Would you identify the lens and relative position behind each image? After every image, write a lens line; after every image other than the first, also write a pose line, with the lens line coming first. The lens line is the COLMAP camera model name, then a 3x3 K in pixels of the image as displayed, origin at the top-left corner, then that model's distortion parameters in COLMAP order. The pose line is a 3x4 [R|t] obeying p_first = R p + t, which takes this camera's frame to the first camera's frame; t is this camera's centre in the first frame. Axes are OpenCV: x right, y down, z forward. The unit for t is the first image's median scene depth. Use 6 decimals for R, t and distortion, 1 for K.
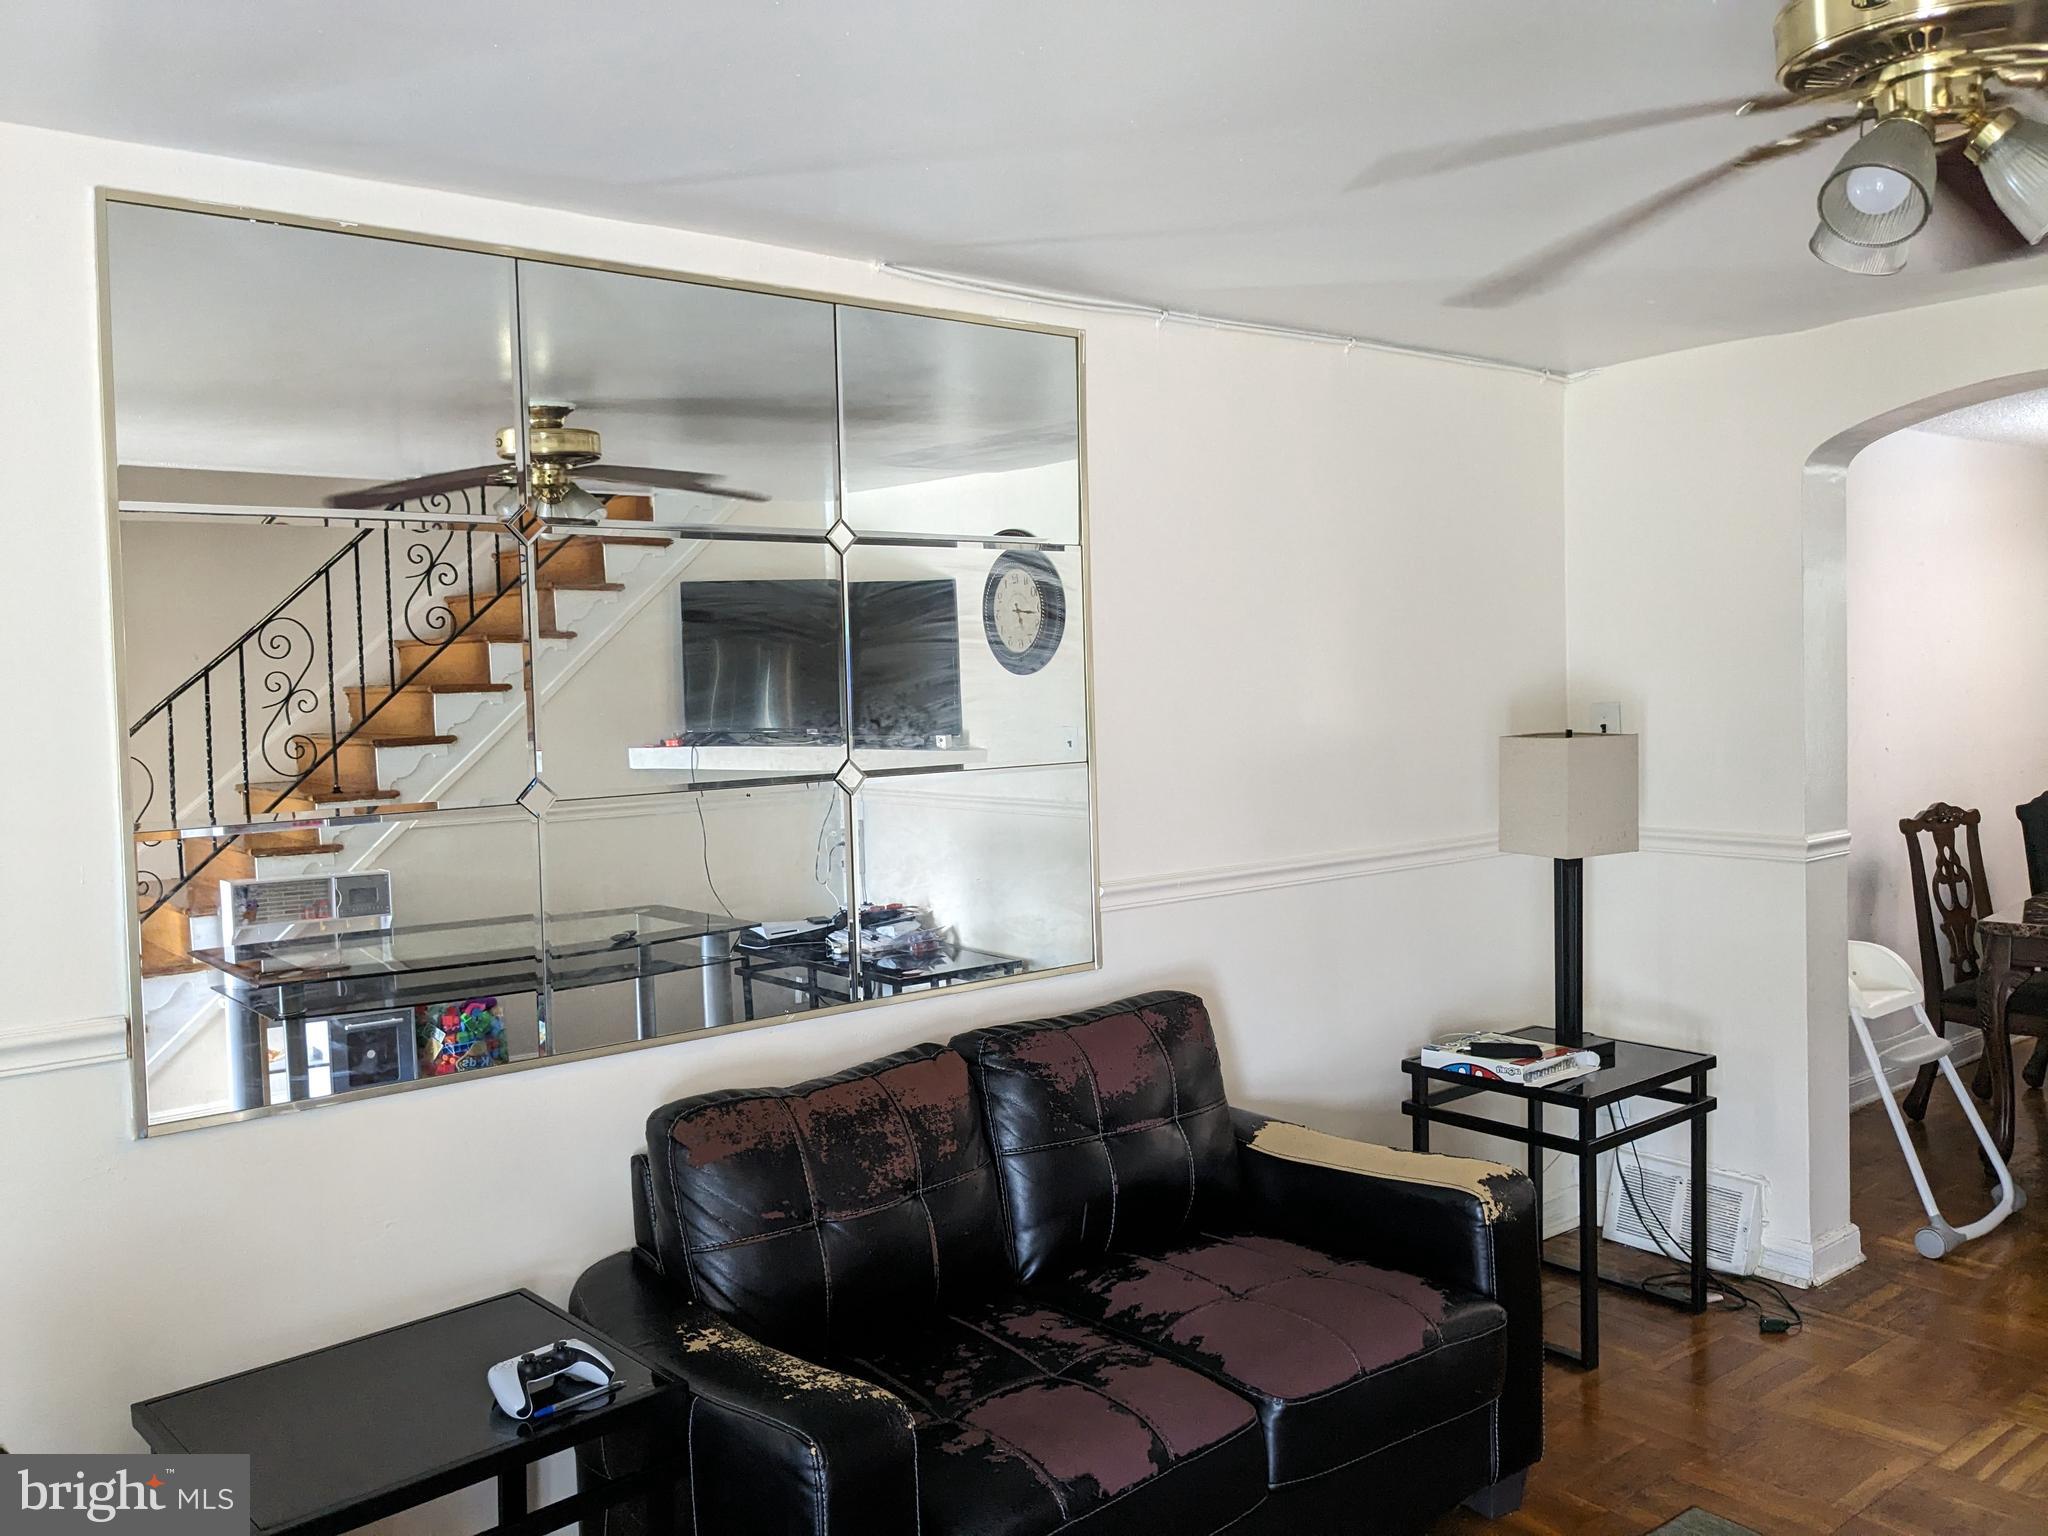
lens RADIAL K [[1618.2, 0, 1021.5], [0, 1618.2, 711.5], [0, 0, 1]] dist [0.043890, -0.086097]
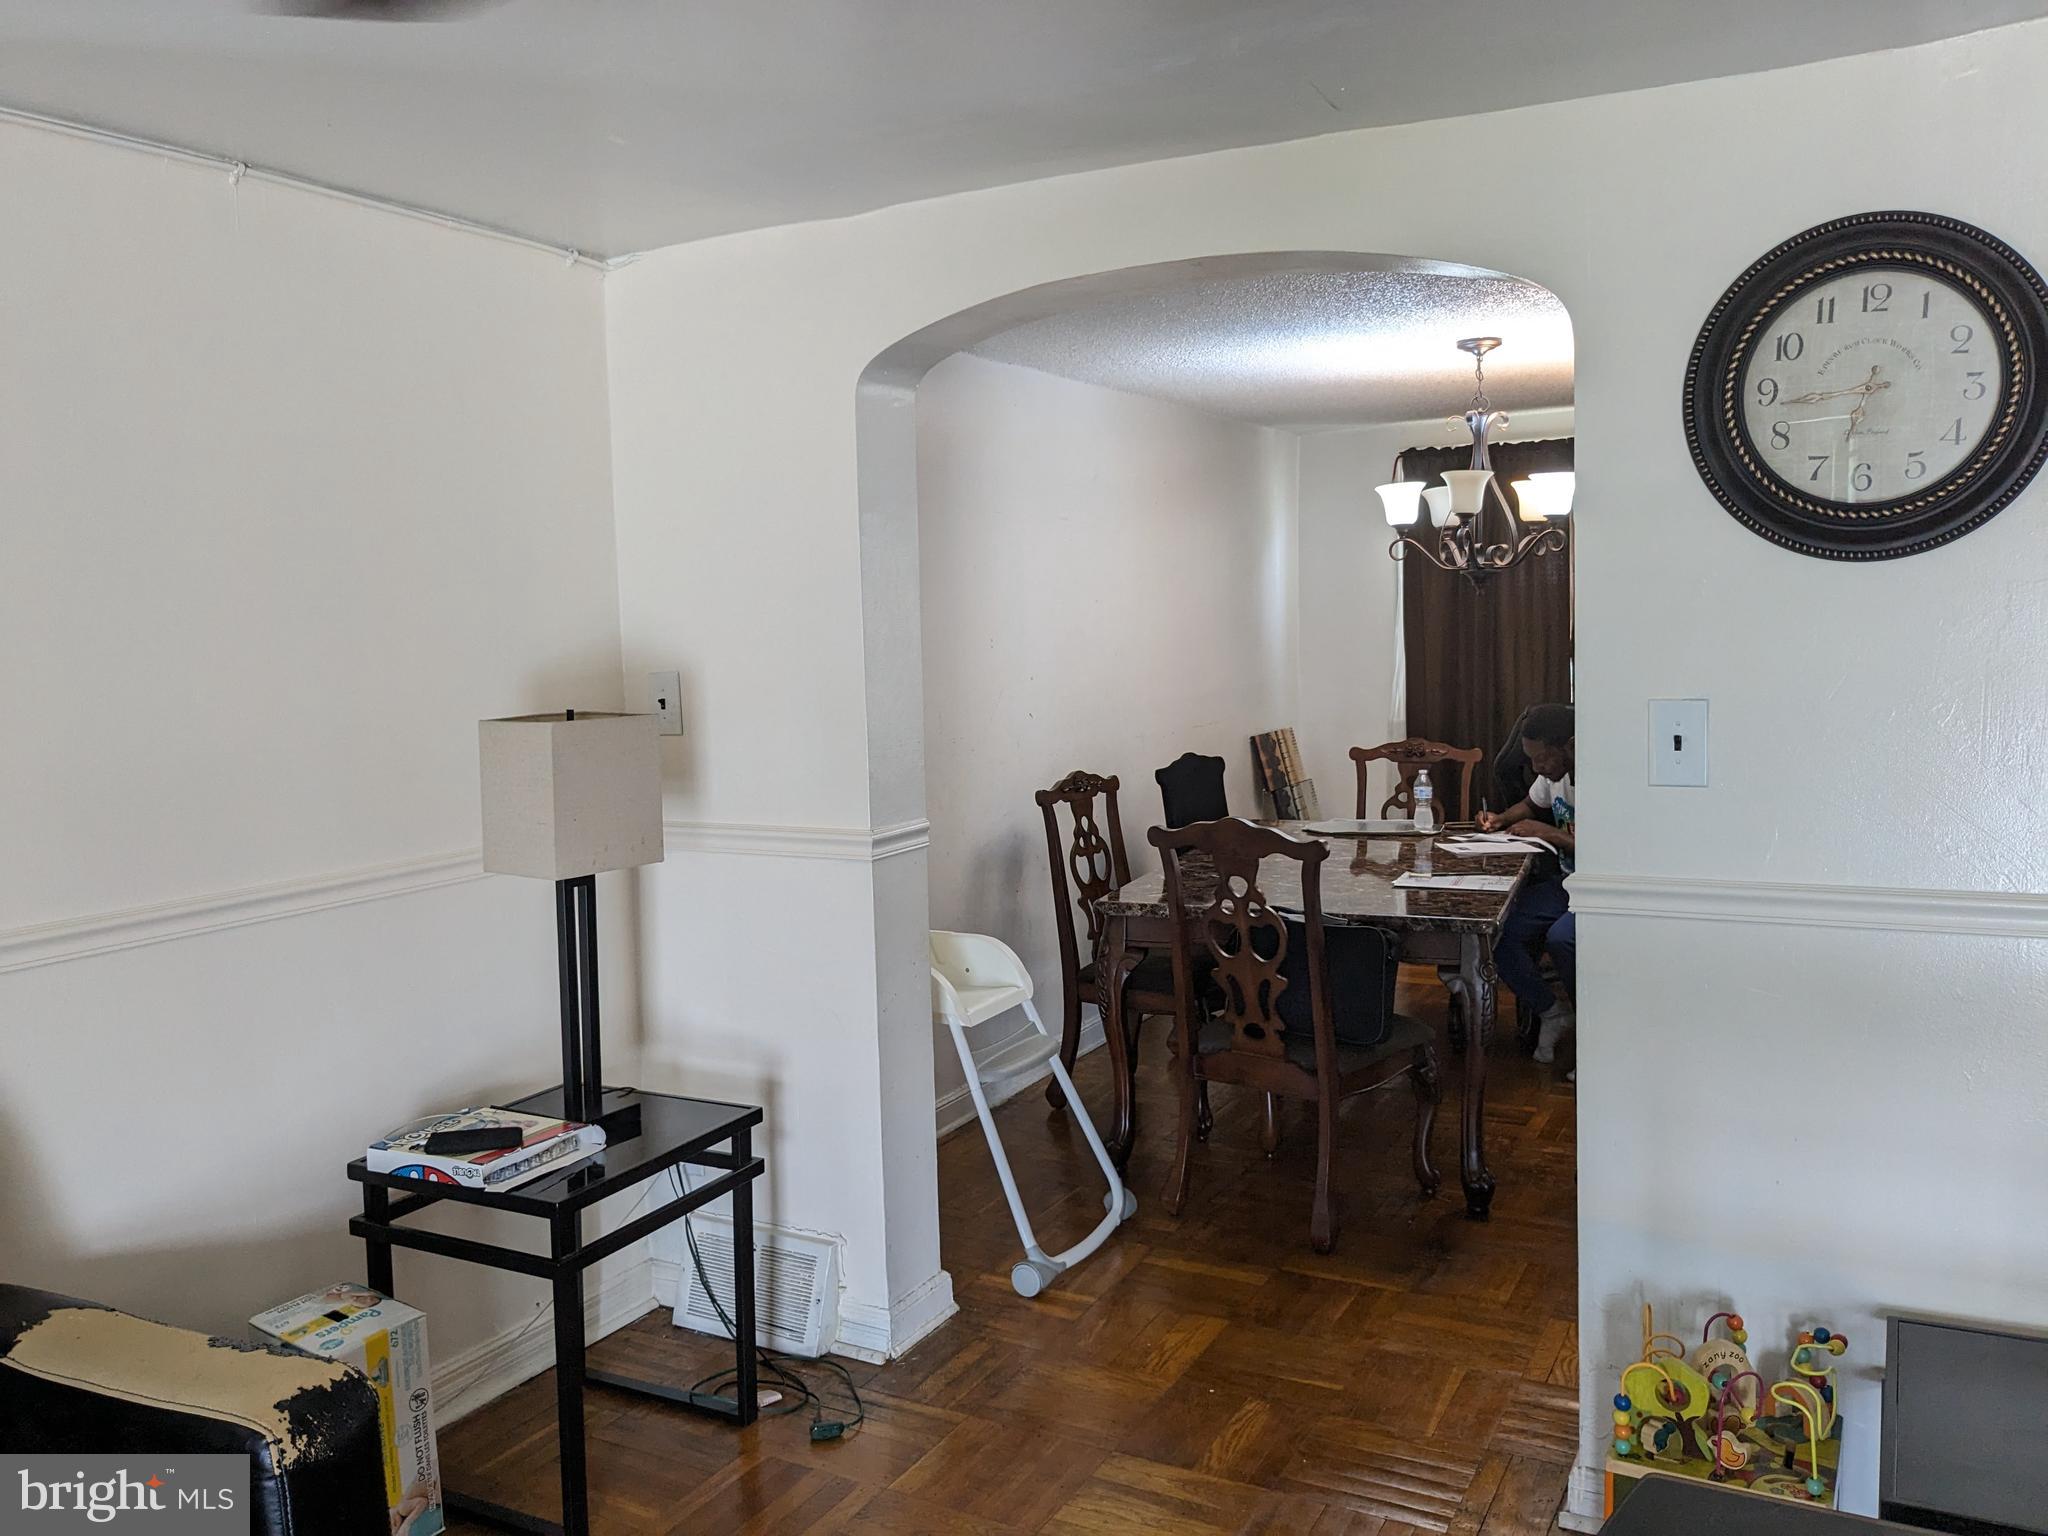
lens RADIAL K [[1618.2, 0, 1021.5], [0, 1618.2, 711.5], [0, 0, 1]] dist [0.043890, -0.086097]
pose [[0.918541, -0.022152, 0.394704, 0.224727], [0.012584, 0.999561, 0.026812, -0.005710], [-0.395125, -0.019661, 0.918417, 0.203866]]
